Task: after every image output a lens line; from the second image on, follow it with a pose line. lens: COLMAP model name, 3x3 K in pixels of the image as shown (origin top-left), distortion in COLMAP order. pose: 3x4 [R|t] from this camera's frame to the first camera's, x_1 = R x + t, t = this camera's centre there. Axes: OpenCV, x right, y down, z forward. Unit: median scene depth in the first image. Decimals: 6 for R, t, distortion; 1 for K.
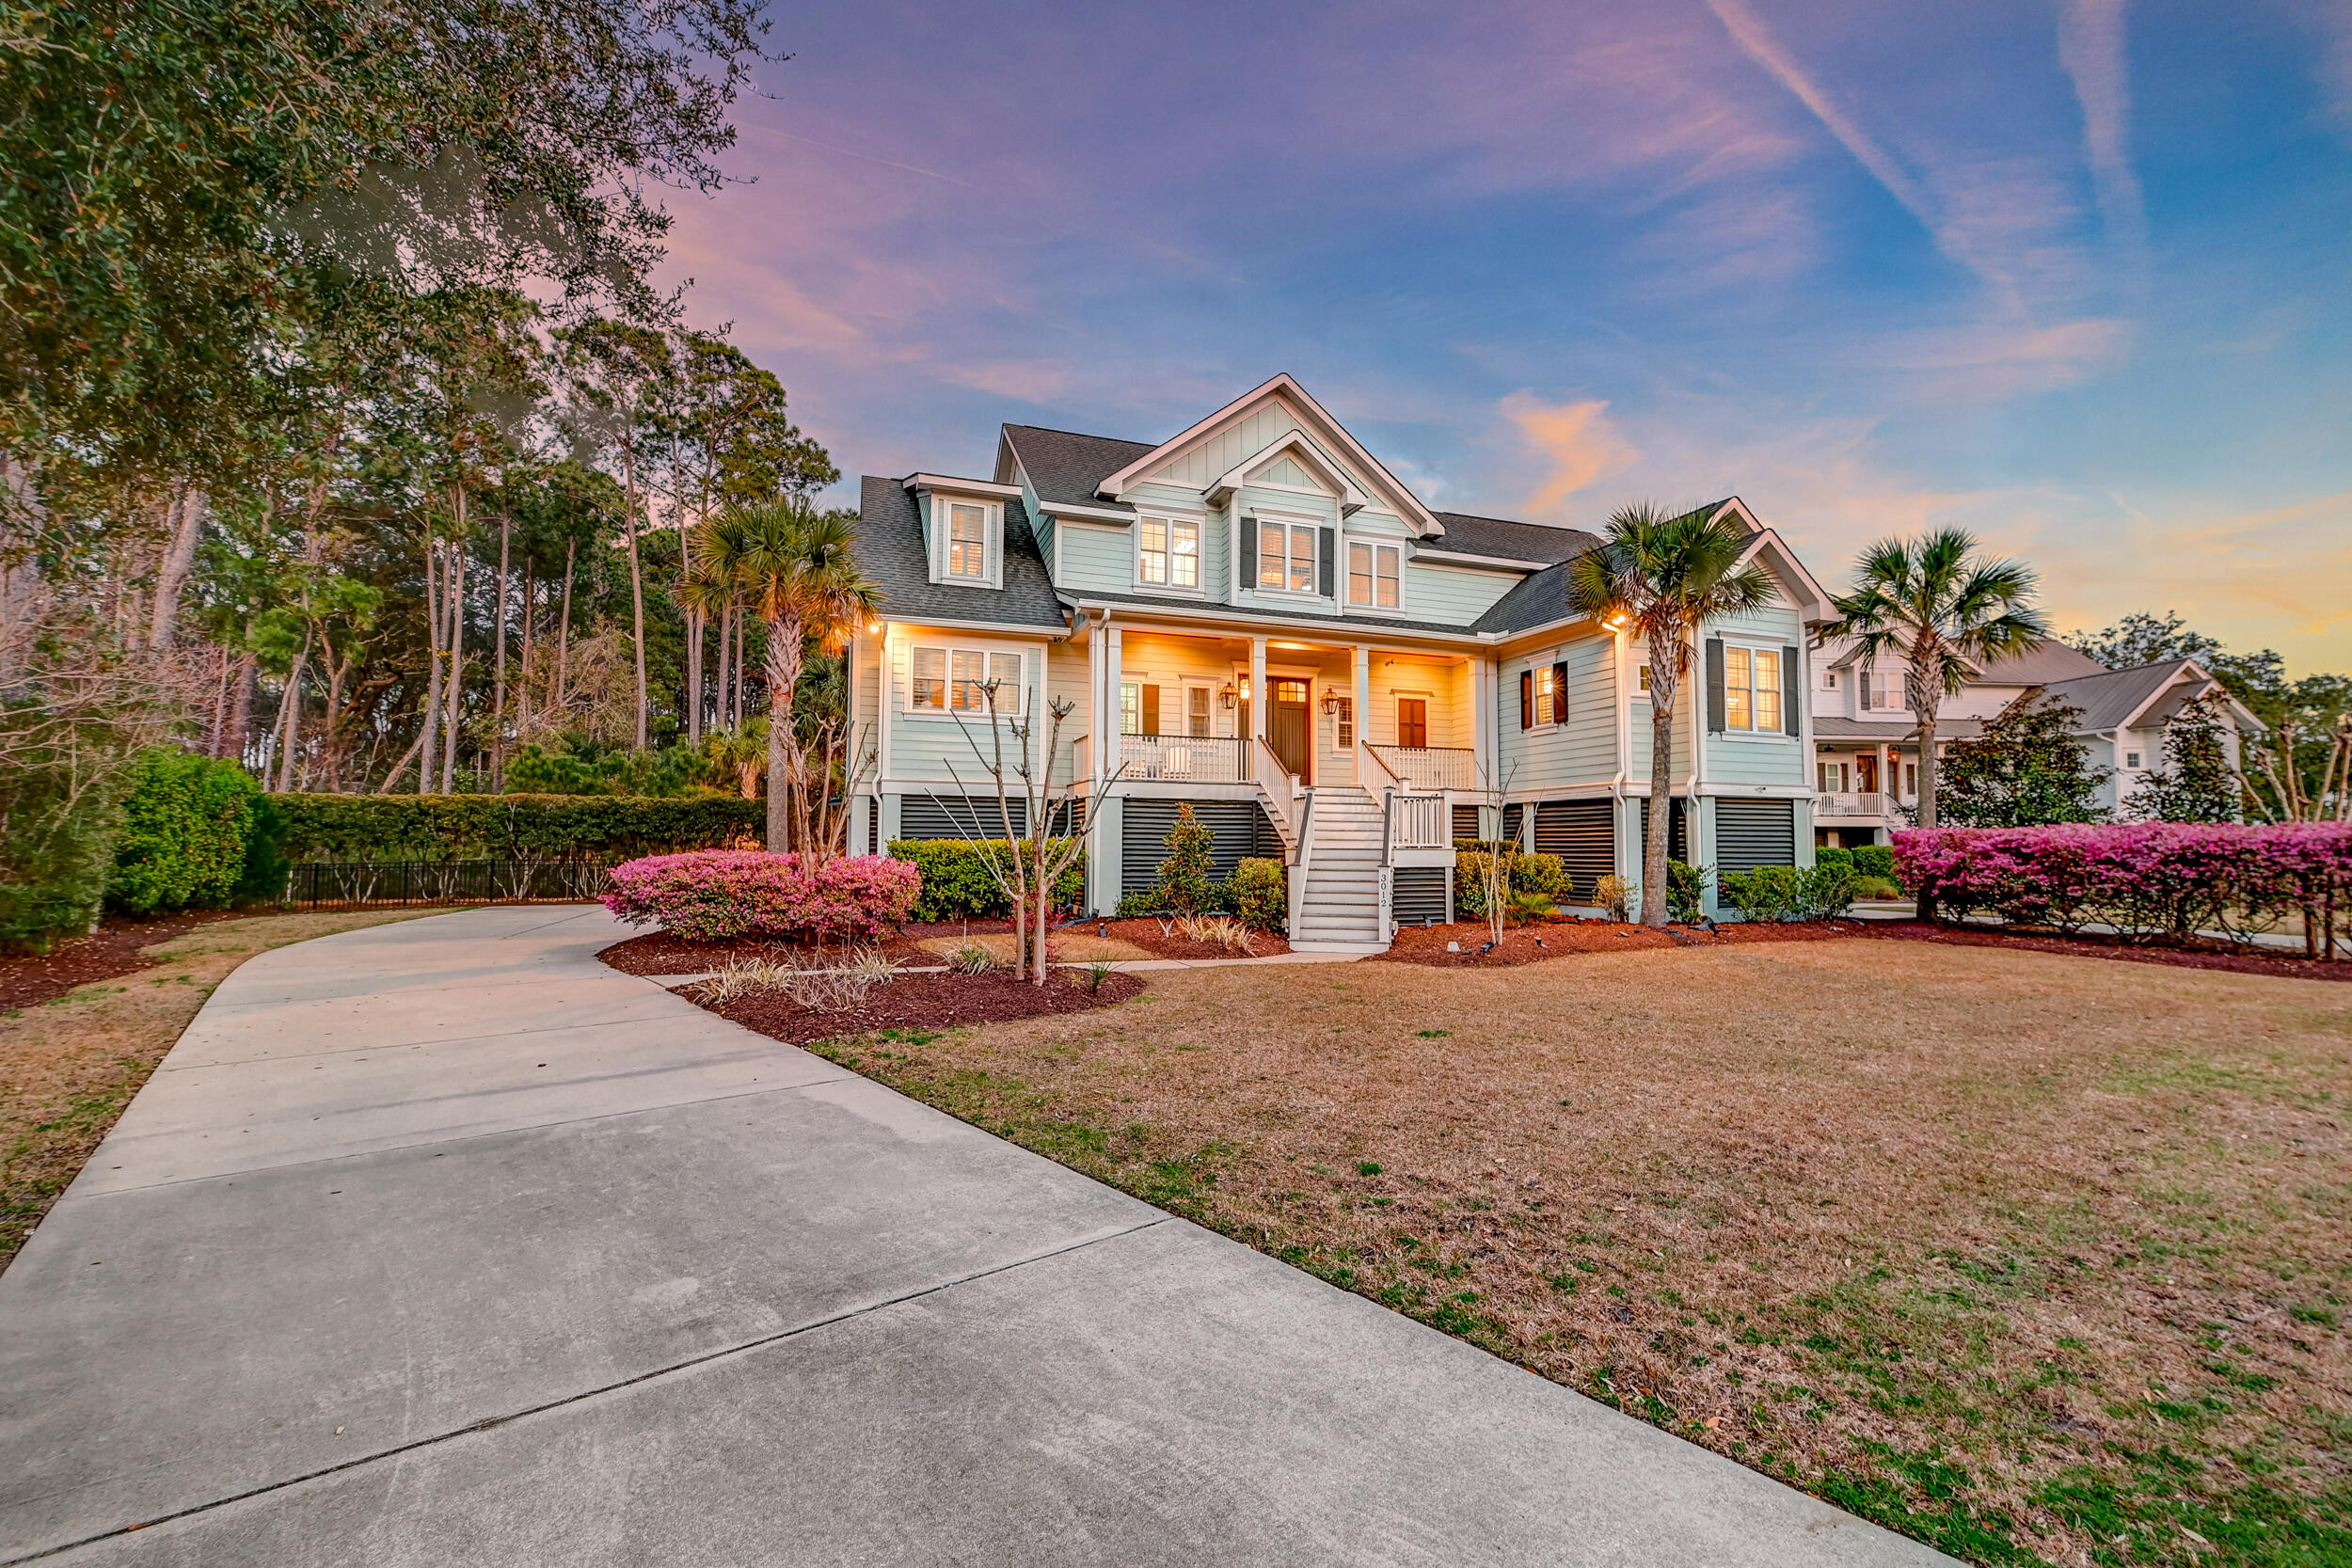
lens RADIAL K [[994.6, 0, 1198.0], [0, 994.6, 784.6], [0, 0, 1]] dist [-0.002323, -0.000185]
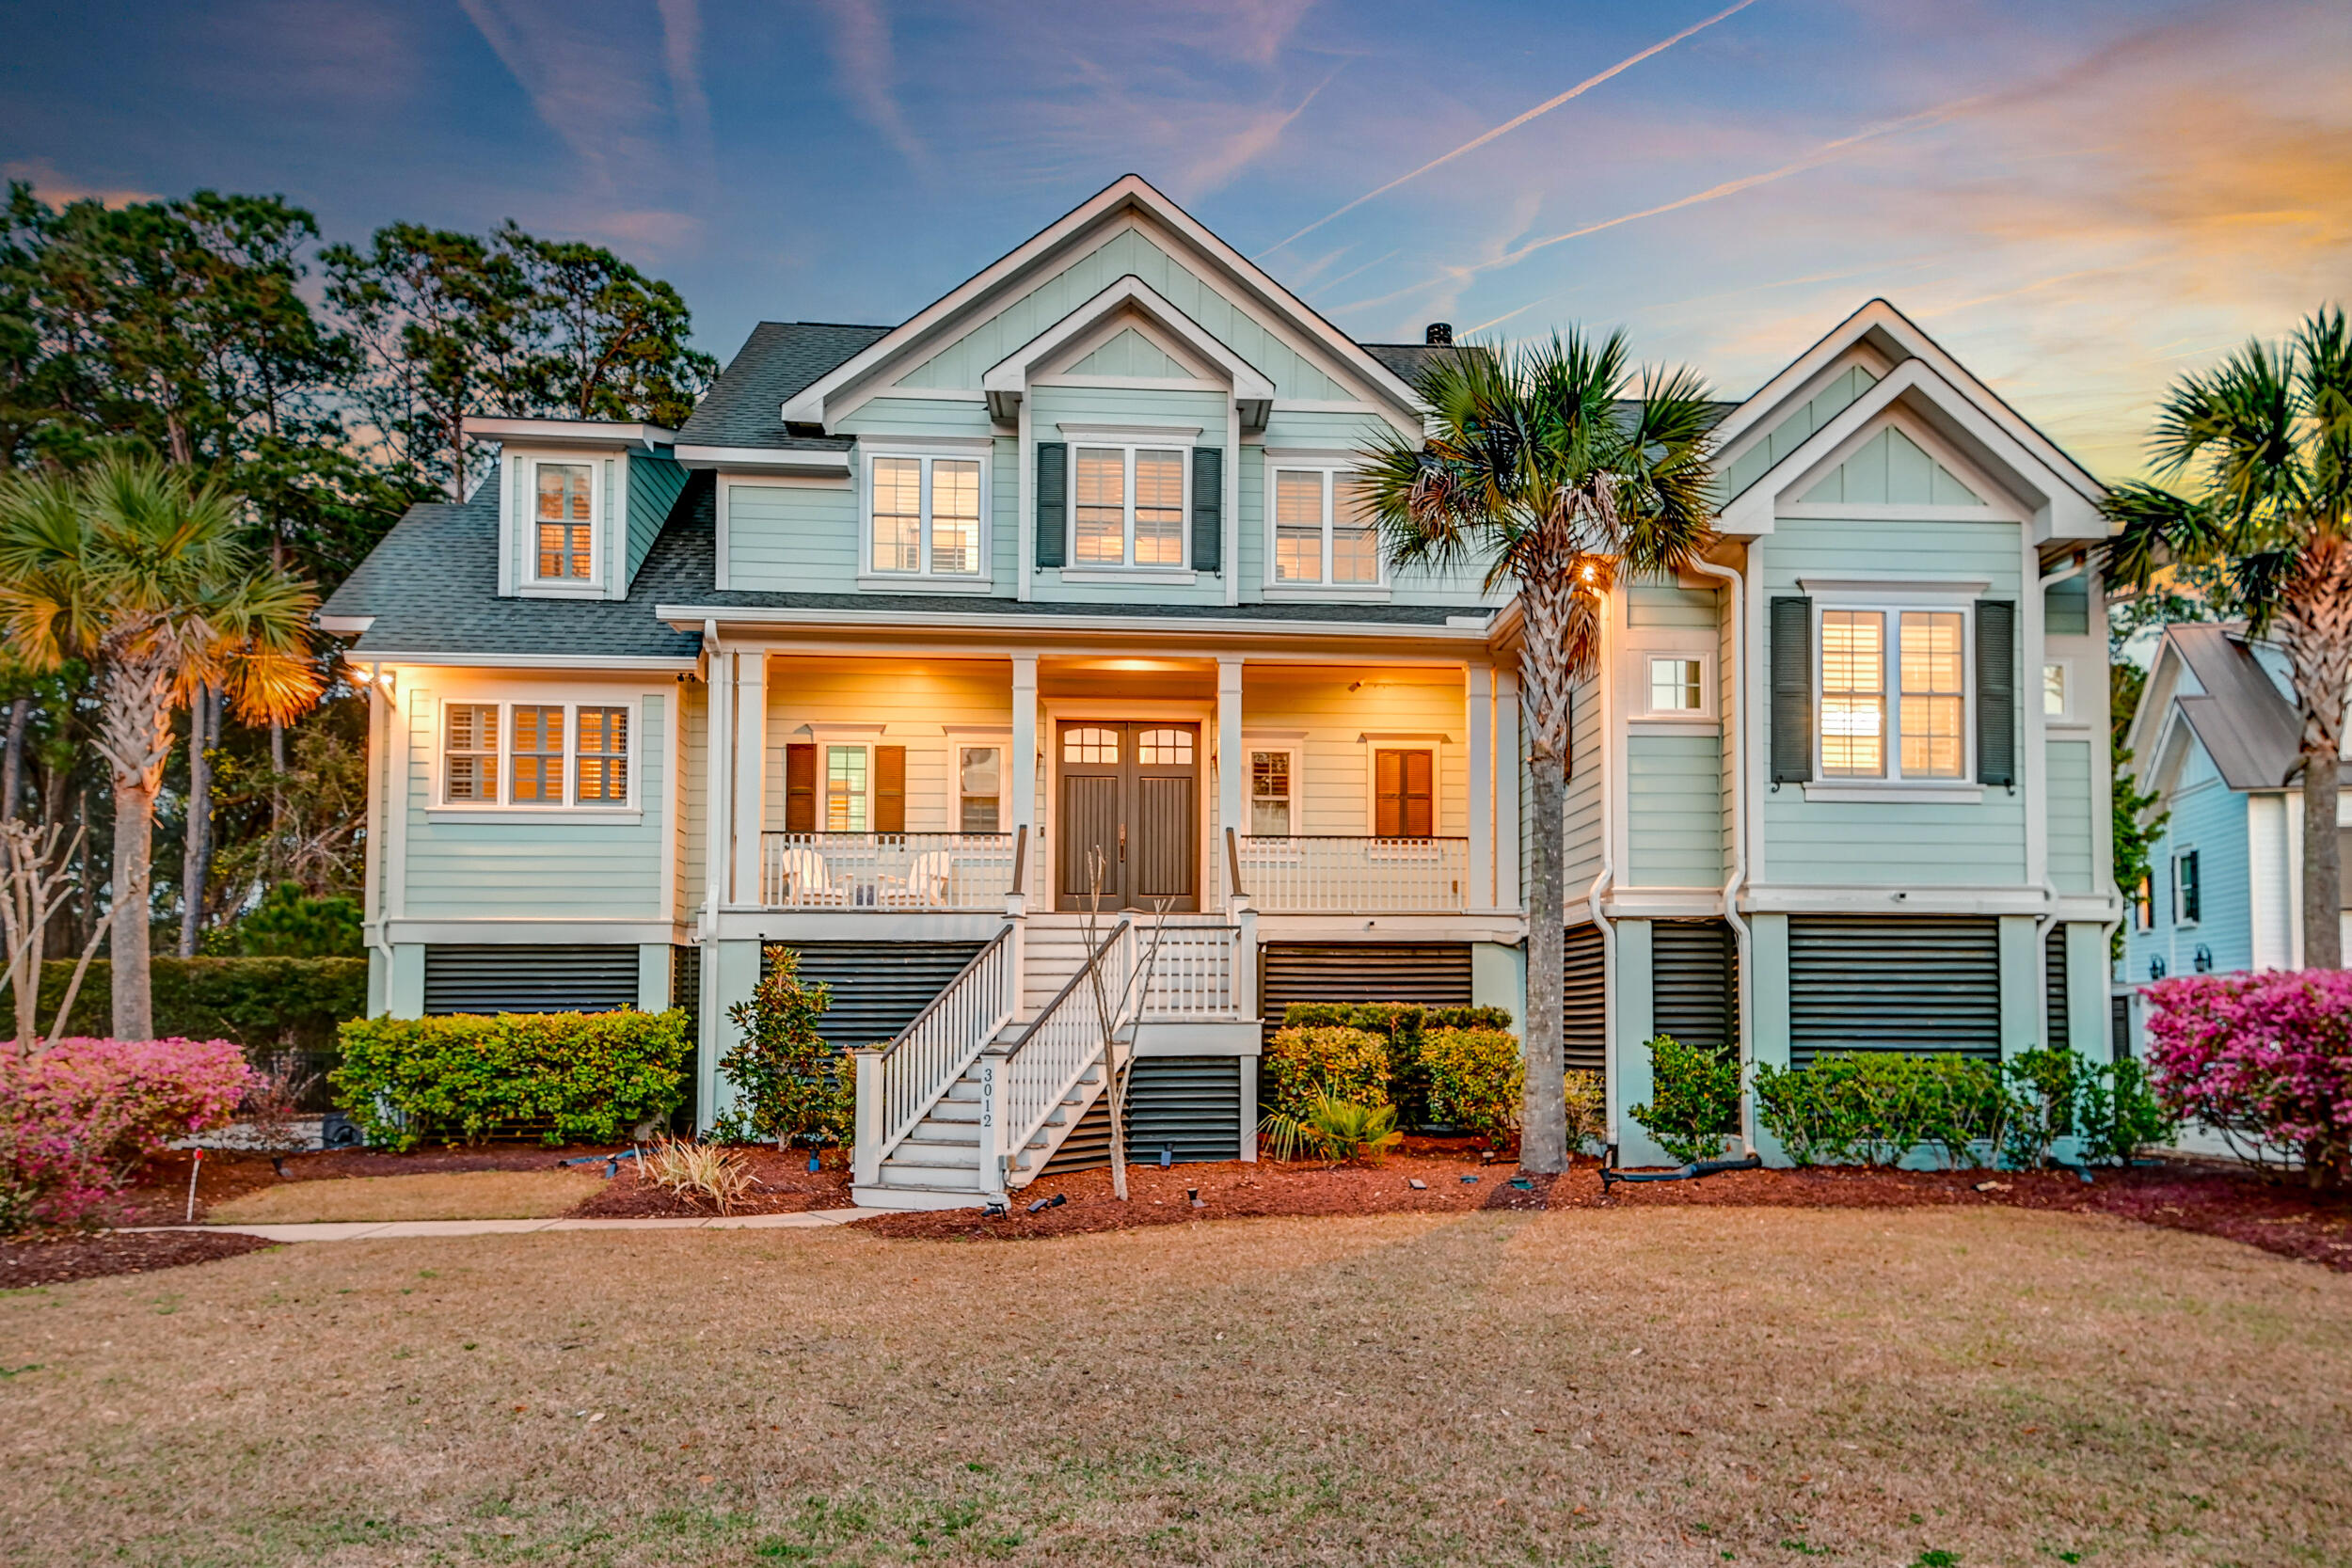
lens RADIAL K [[1718.6, 0, 1246.4], [0, 1718.6, 920.3], [0, 0, 1]] dist [0.048131, -0.001005]
pose [[0.966571, -0.024244, -0.255249, 0.442047], [0.023190, 0.999706, -0.007137, 0.014093], [0.255346, 0.000979, 0.966849, 0.087785]]
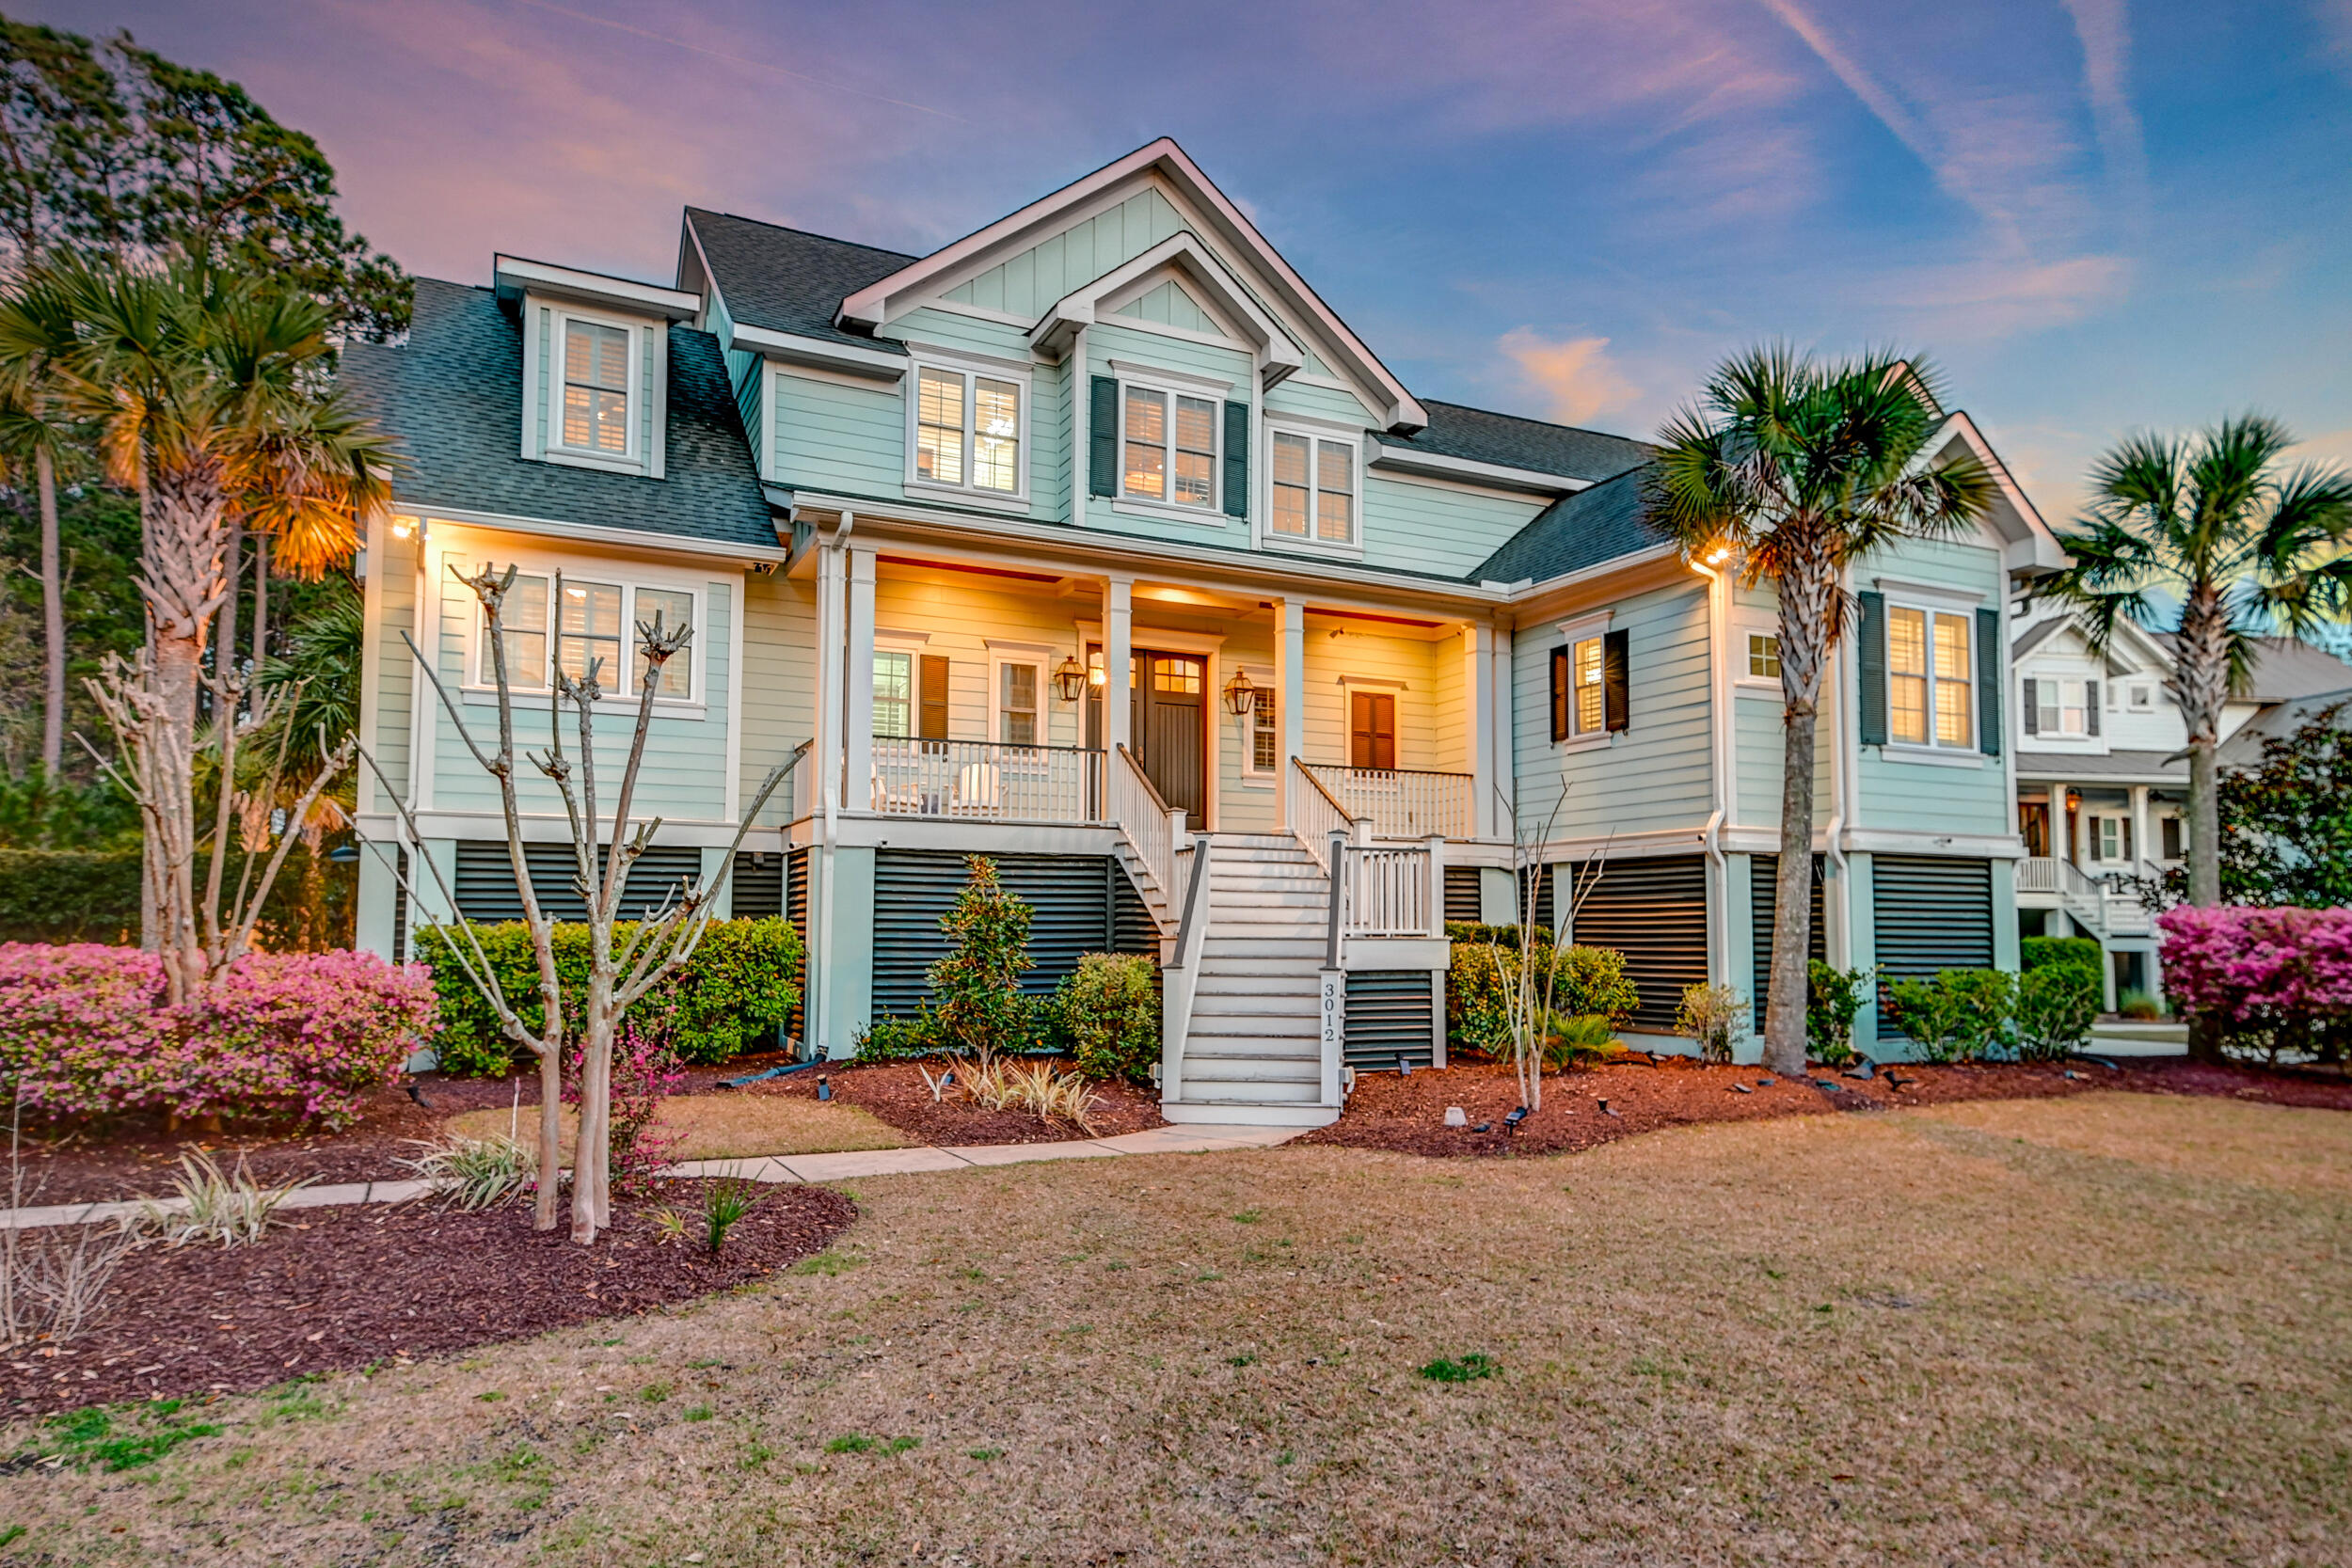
lens RADIAL K [[1471.8, 0, 1210.4], [0, 1471.8, 822.2], [0, 0, 1]] dist [0.054380, -0.001080]
pose [[0.993936, 0.008759, 0.109607, 0.021227], [-0.007135, 0.999859, -0.015201, 0.009369], [-0.109724, 0.014327, 0.993859, 0.136764]]
